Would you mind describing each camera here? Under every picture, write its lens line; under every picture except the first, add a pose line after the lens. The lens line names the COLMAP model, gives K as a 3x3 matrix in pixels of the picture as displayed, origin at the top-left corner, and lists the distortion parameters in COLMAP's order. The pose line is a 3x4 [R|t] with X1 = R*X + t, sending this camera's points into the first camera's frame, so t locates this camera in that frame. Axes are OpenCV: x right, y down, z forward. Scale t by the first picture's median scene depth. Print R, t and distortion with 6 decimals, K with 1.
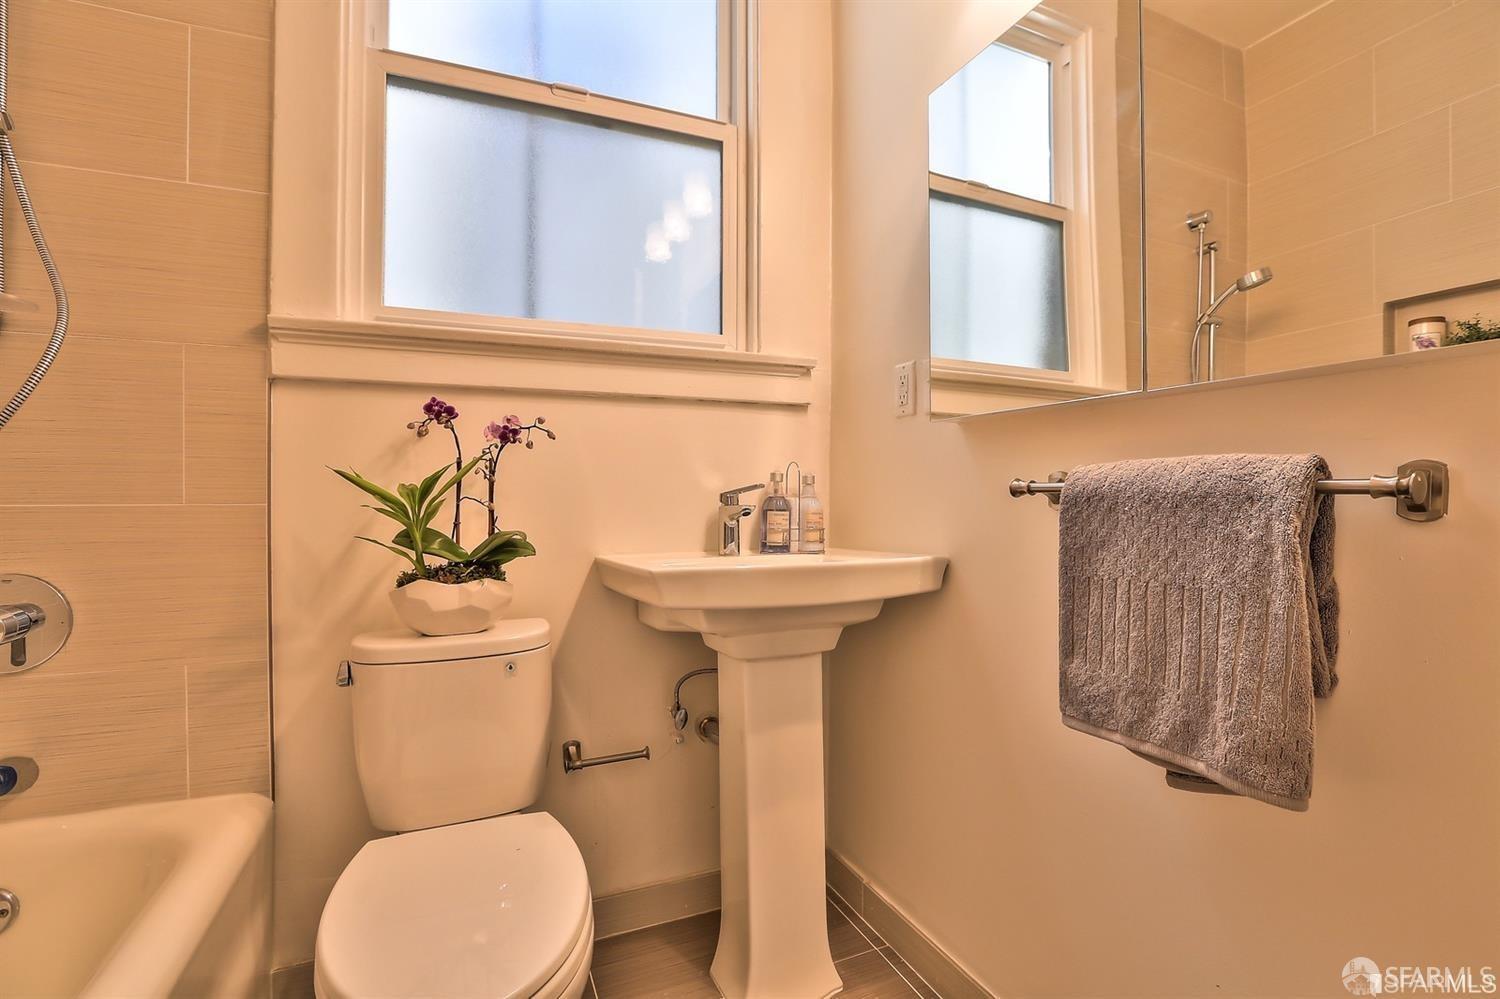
lens RADIAL K [[680.4, 0, 753.4], [0, 680.4, 499.6], [0, 0, 1]] dist [-0.053371, 0.017457]
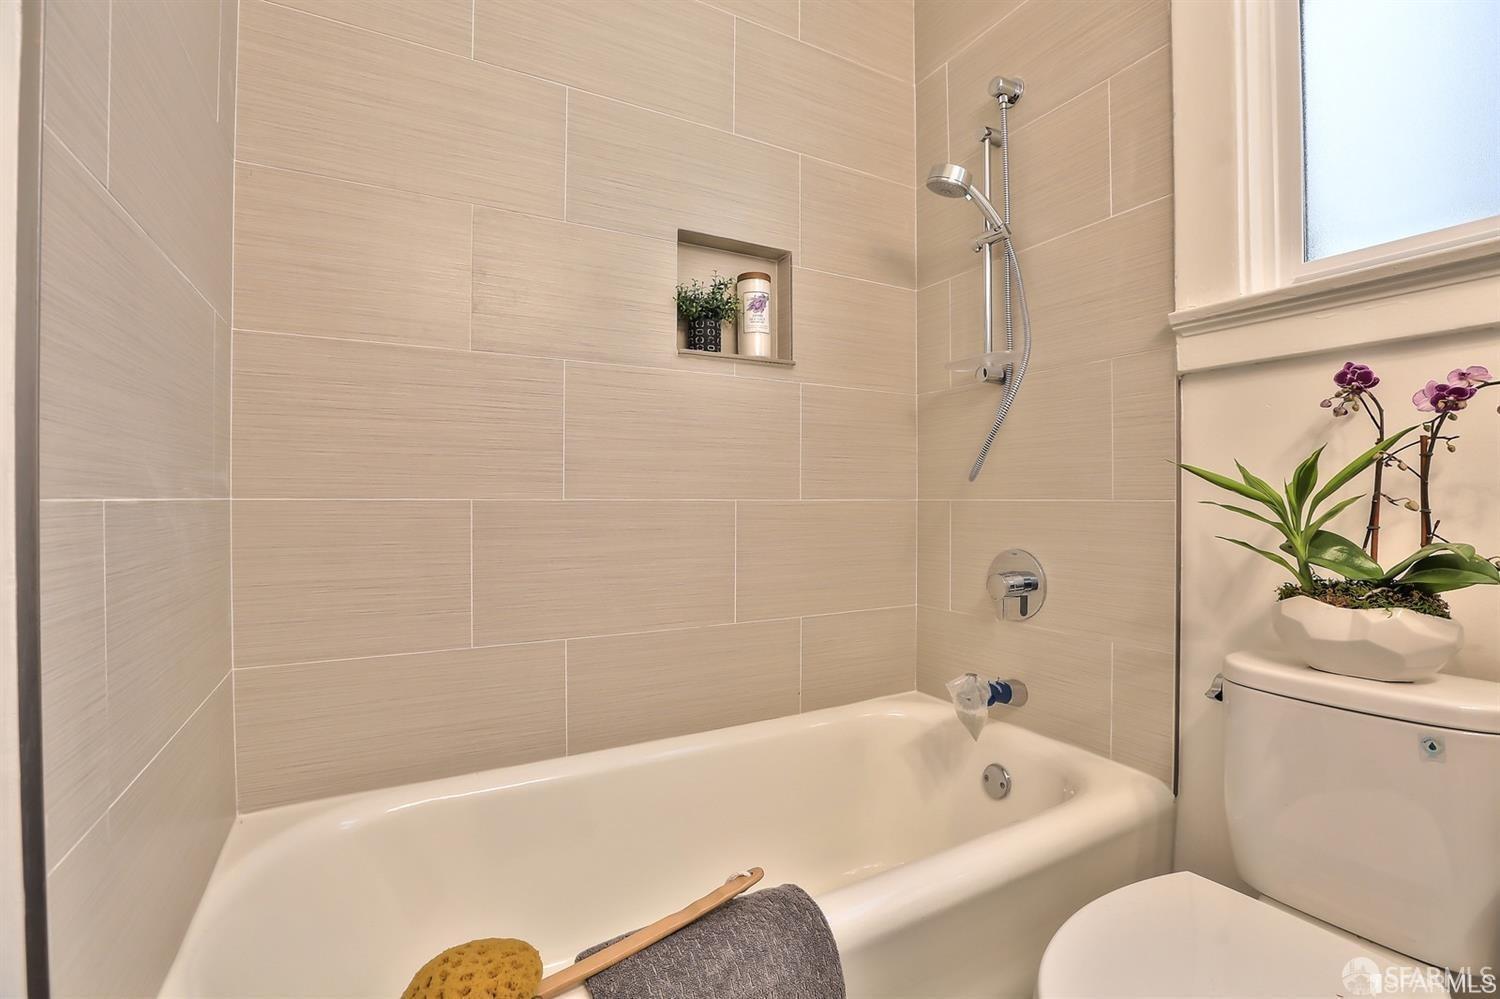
lens RADIAL K [[680.4, 0, 753.4], [0, 680.4, 499.6], [0, 0, 1]] dist [-0.053371, 0.017457]
pose [[0.094799, 0.002783, -0.995493, 0.218313], [0.001239, 0.999995, 0.002914, 0.001449], [0.995496, -0.001510, 0.094795, 0.263099]]
